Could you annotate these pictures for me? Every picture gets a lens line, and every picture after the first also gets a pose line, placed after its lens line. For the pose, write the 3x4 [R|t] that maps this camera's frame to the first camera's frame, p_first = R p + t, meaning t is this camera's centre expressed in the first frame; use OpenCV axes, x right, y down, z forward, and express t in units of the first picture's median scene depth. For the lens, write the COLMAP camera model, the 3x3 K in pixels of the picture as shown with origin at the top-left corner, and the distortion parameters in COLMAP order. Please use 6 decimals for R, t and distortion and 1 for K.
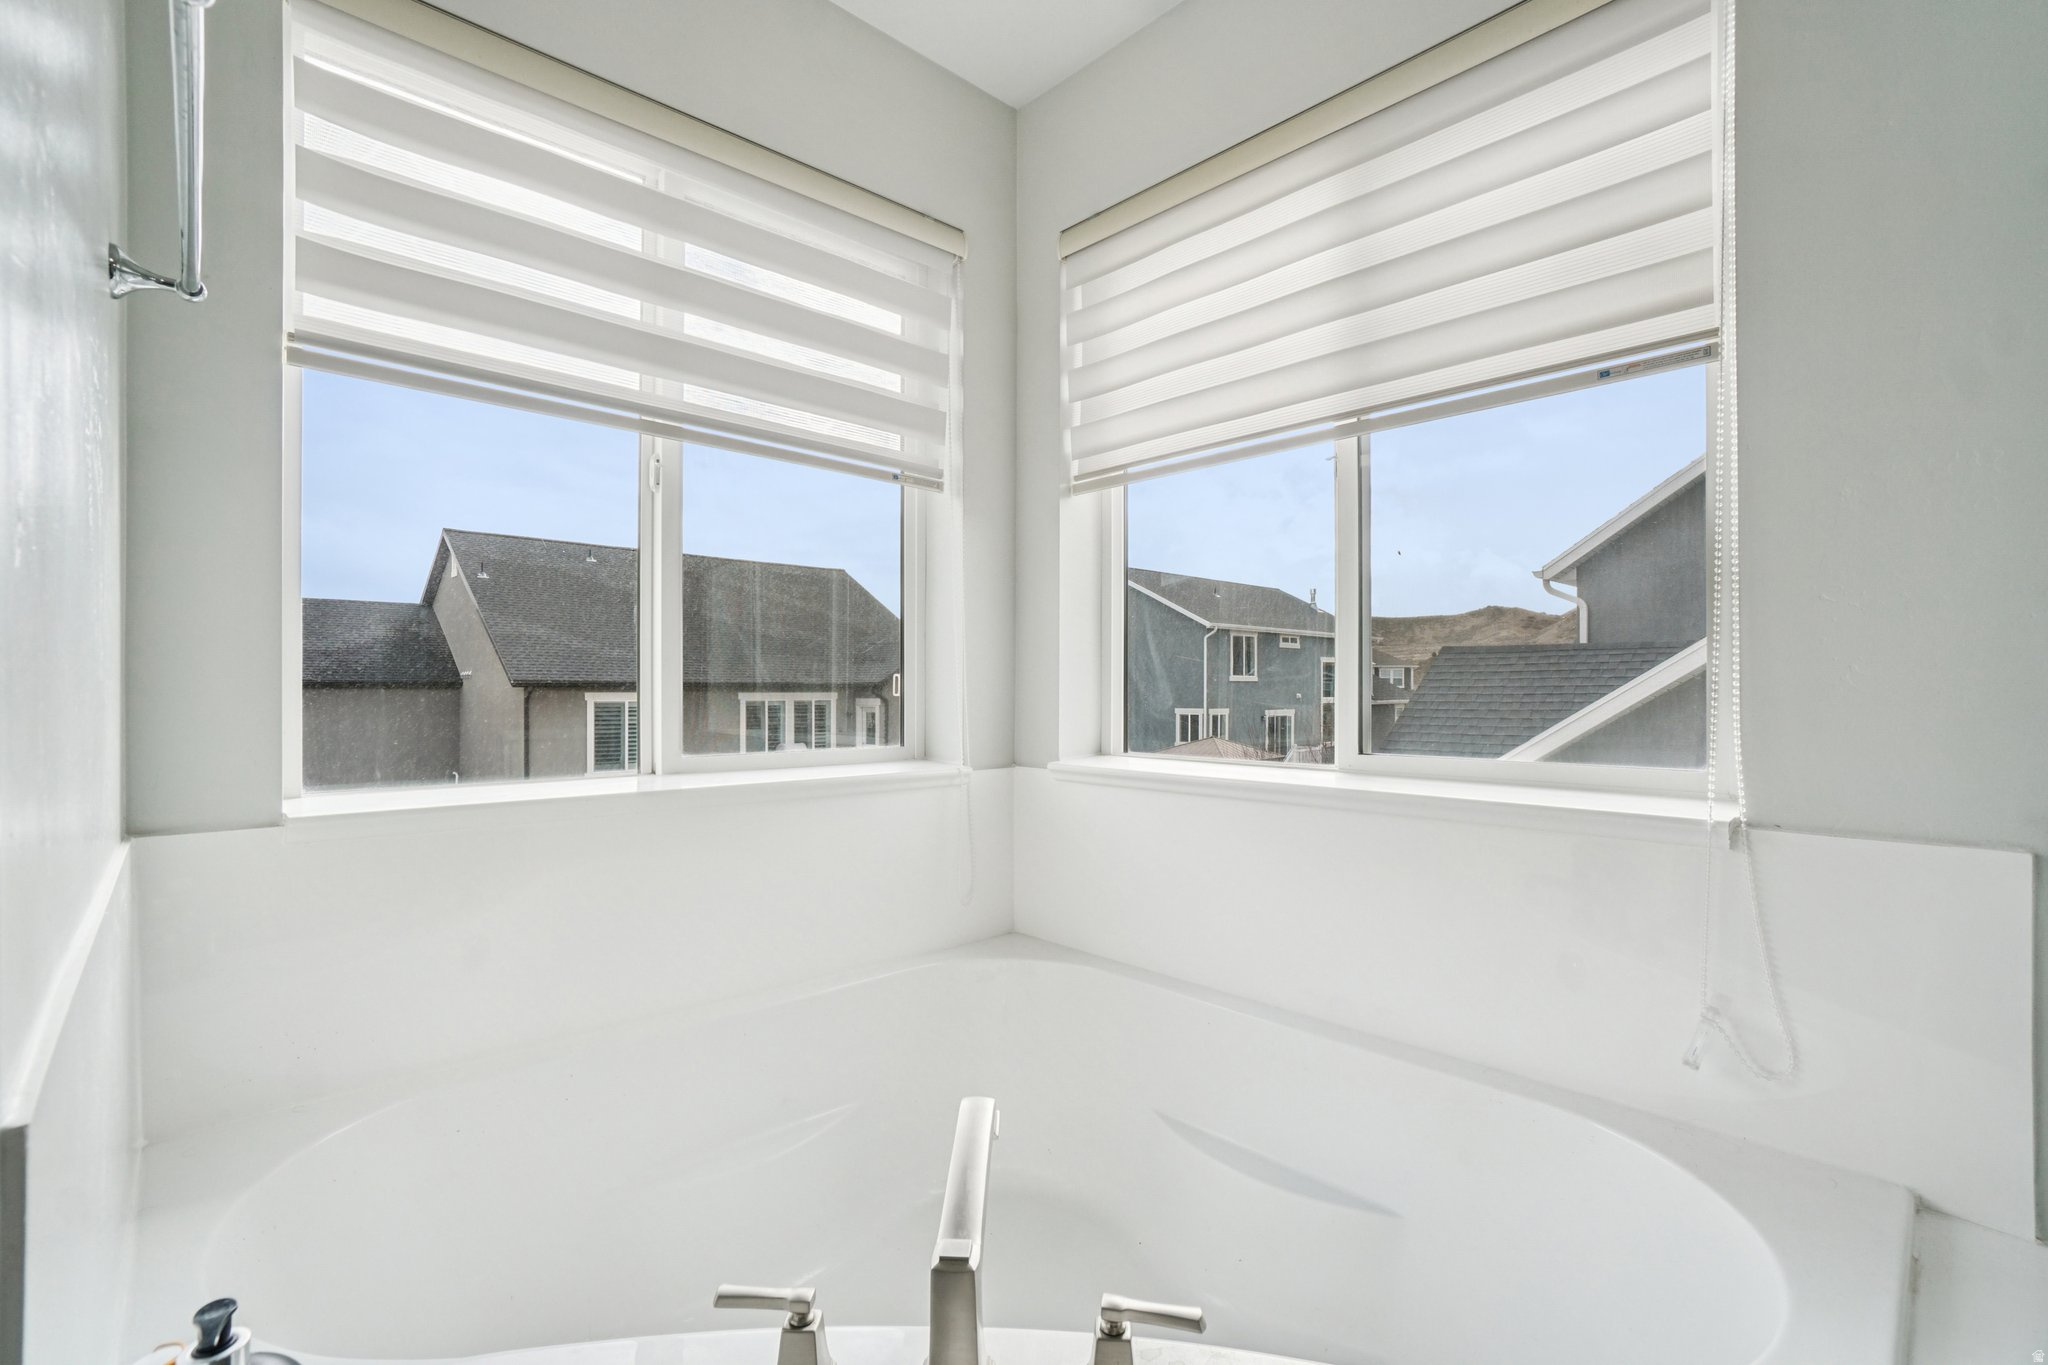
lens RADIAL K [[921.3, 0, 1022.0], [0, 921.3, 688.0], [0, 0, 1]] dist [-0.021631, 0.000205]
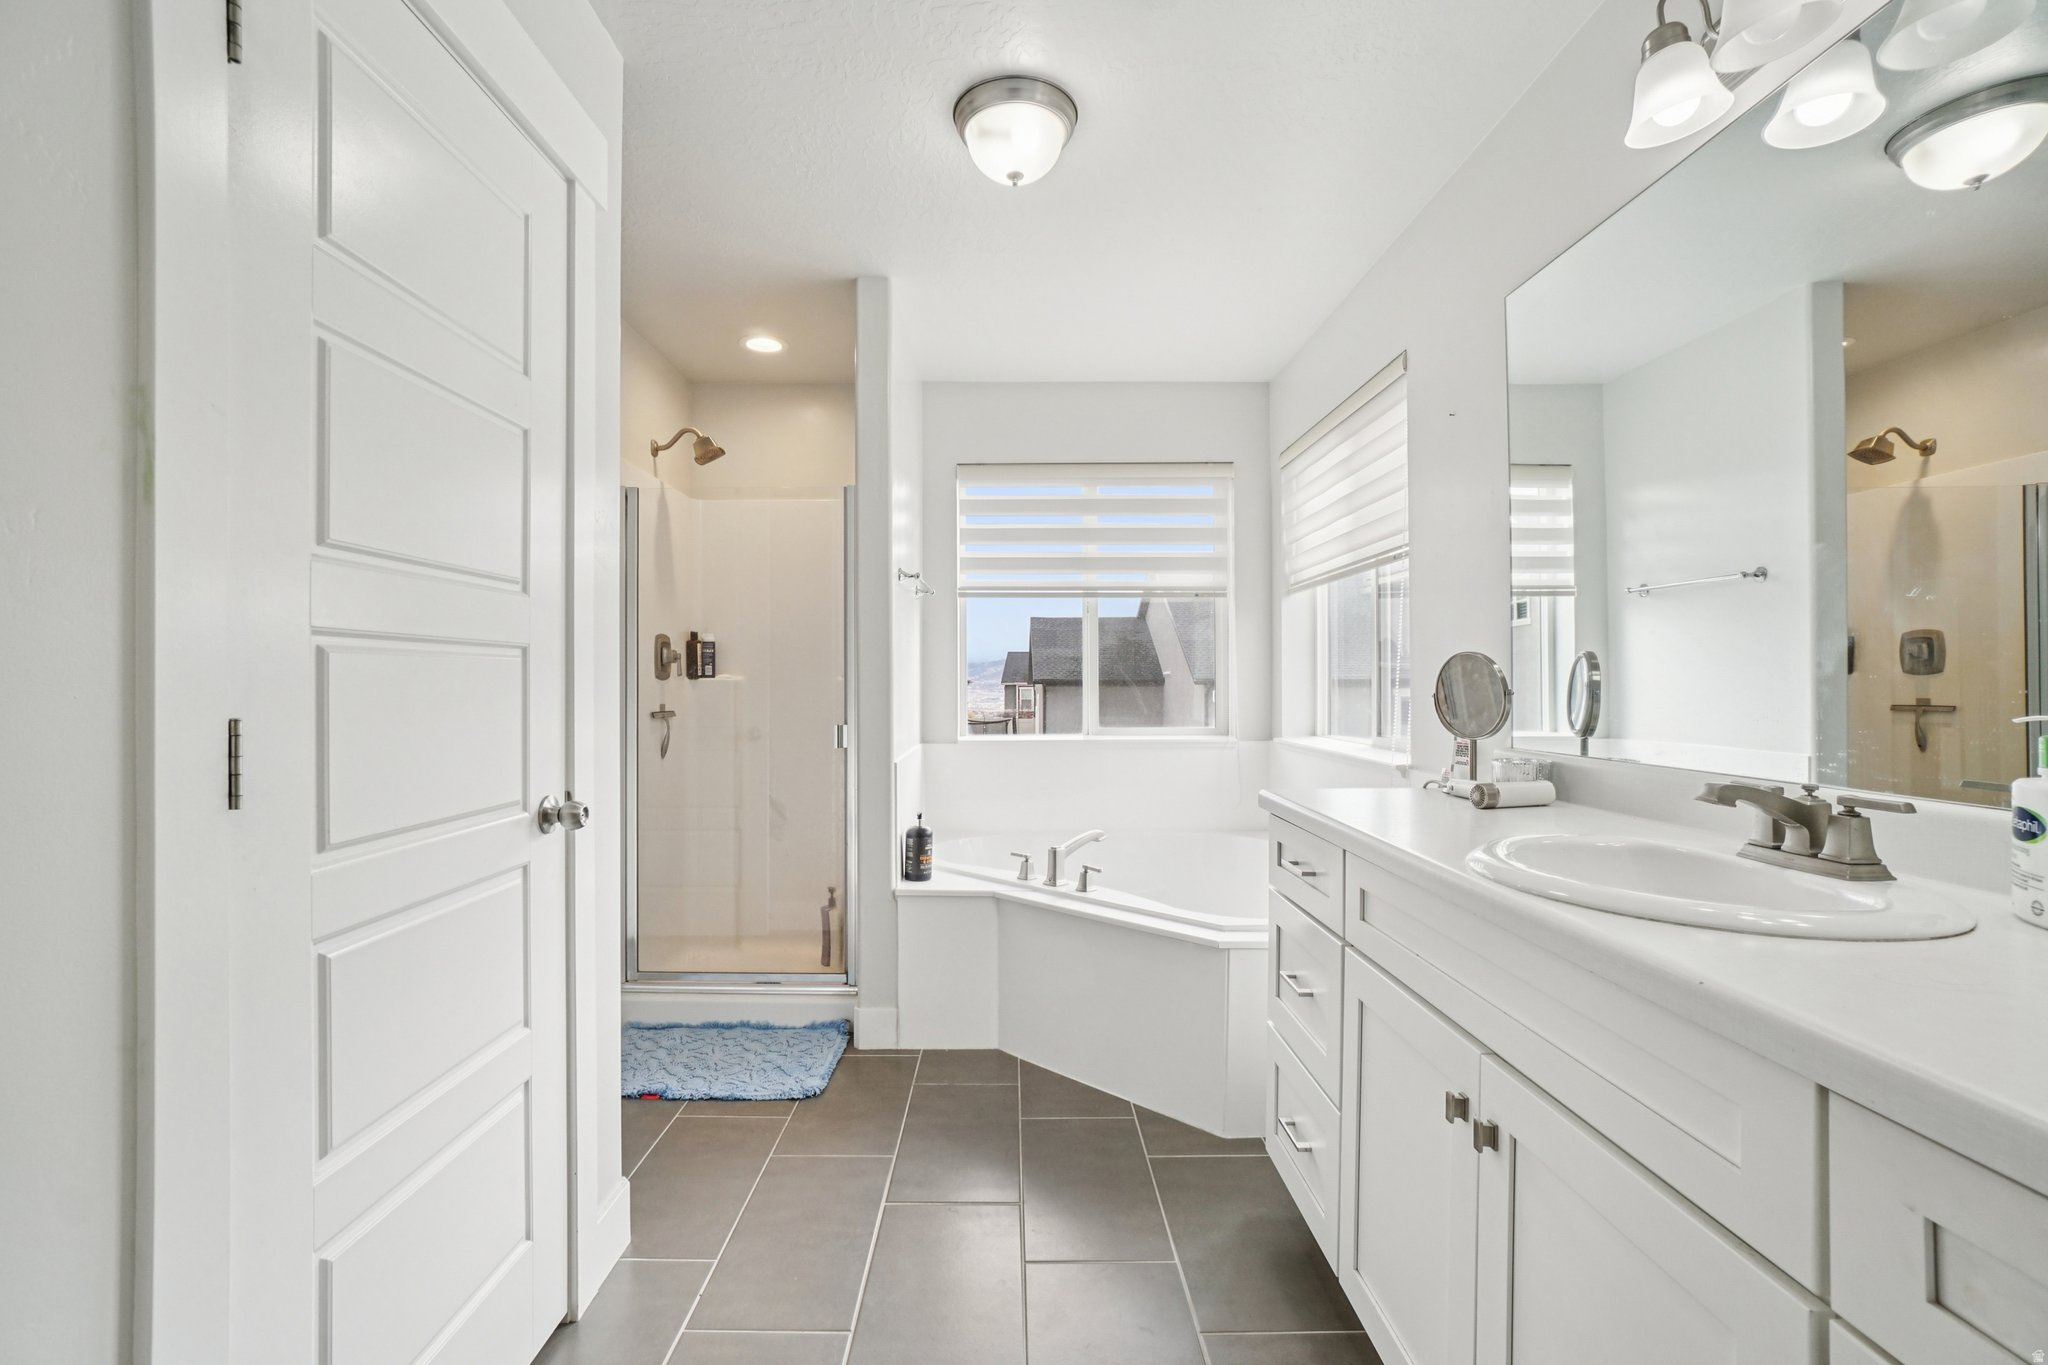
lens RADIAL K [[919.5, 0, 1009.4], [0, 919.5, 678.7], [0, 0, 1]] dist [0.013216, 0.000348]
pose [[0.740939, -0.011105, -0.671480, 0.879124], [0.009493, 0.999937, -0.006062, -0.033374], [0.671505, -0.001883, 0.740998, -0.752716]]
